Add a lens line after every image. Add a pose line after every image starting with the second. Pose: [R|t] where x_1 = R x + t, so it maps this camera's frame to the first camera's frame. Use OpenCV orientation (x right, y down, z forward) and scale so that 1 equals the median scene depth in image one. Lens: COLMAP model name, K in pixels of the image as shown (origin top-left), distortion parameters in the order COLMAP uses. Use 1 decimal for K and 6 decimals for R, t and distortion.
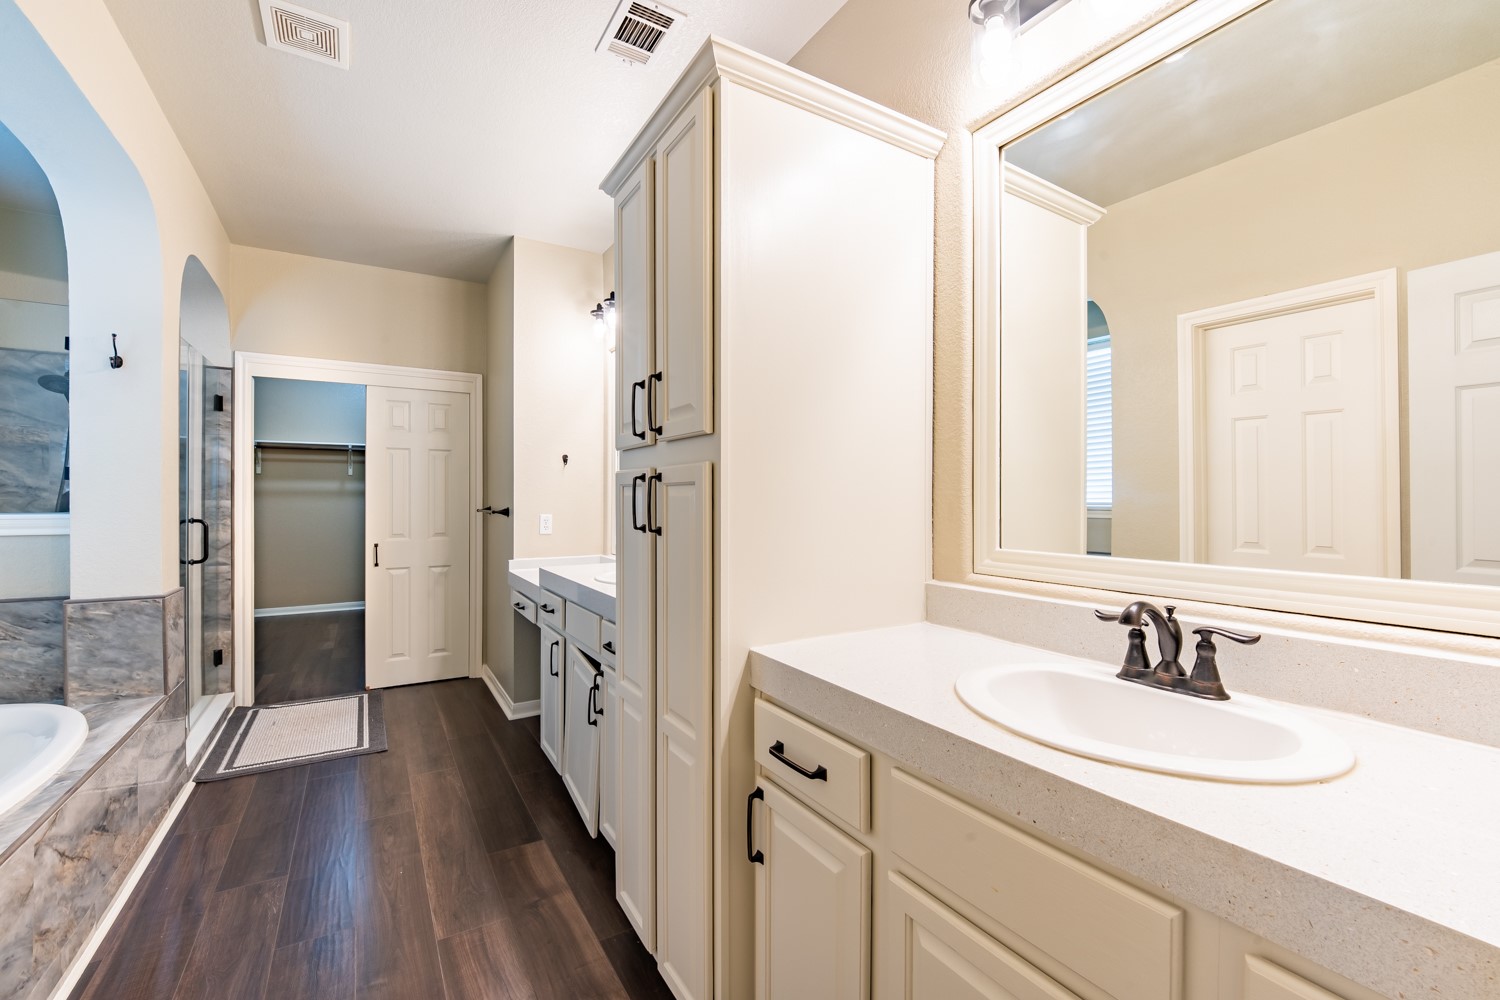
lens RADIAL K [[617.7, 0, 742.5], [0, 617.7, 498.7], [0, 0, 1]] dist [0.002534, -0.008004]
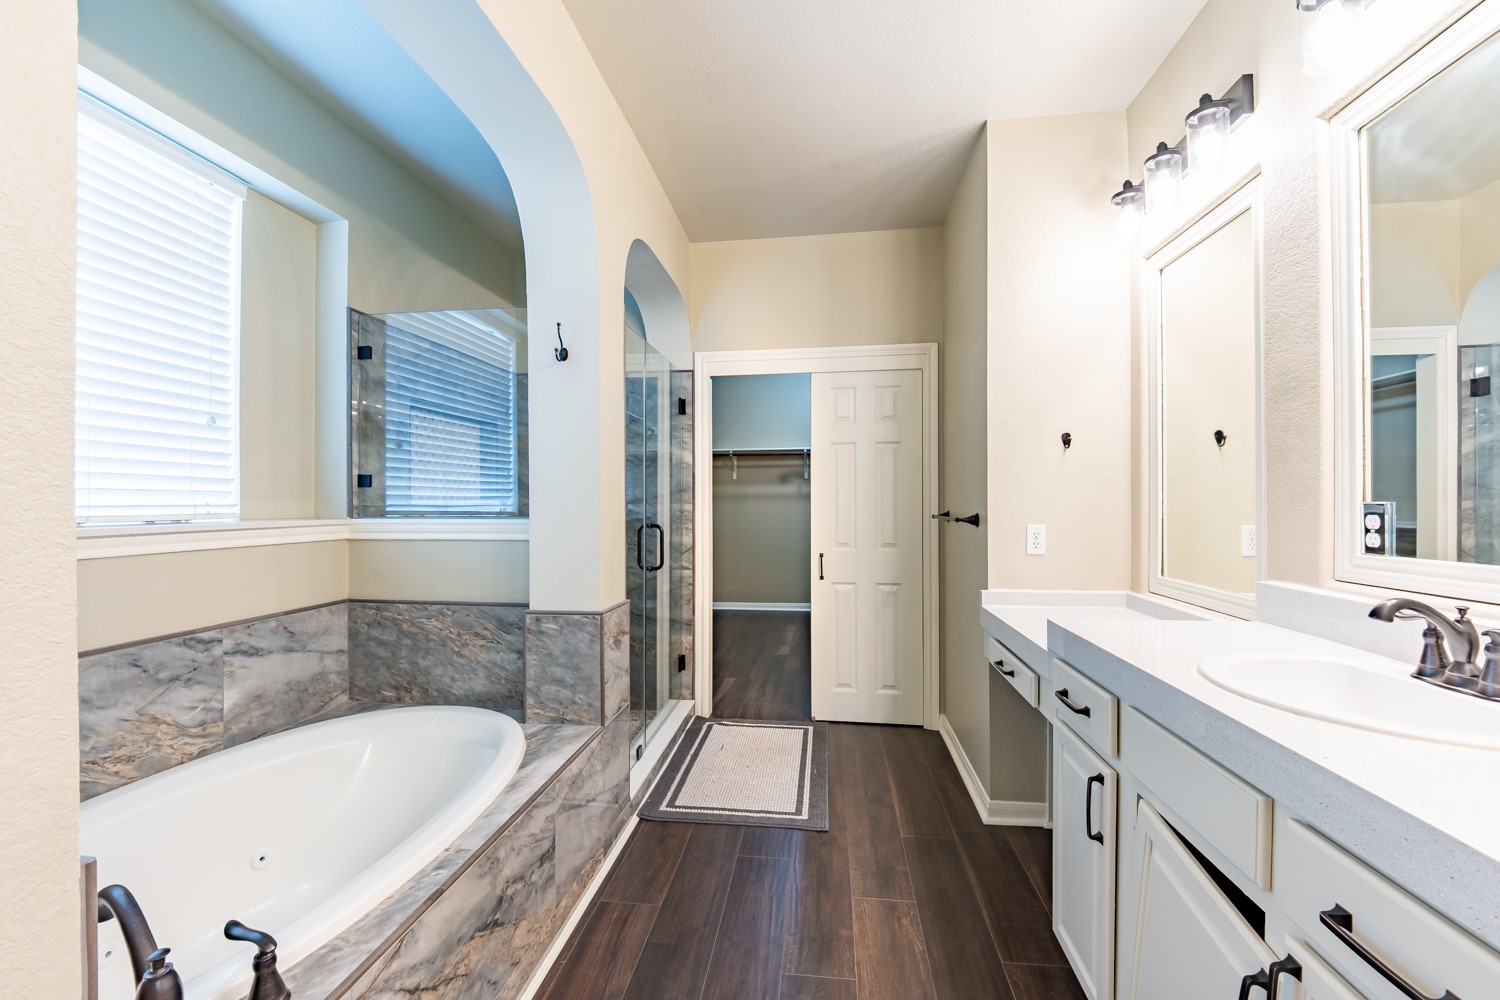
lens RADIAL K [[617.7, 0, 742.5], [0, 617.7, 498.7], [0, 0, 1]] dist [0.002534, -0.008004]
pose [[0.775327, -0.005734, -0.631534, -0.151754], [0.003650, 0.999983, -0.004598, -0.001110], [0.631549, 0.001260, 0.775335, 0.300971]]
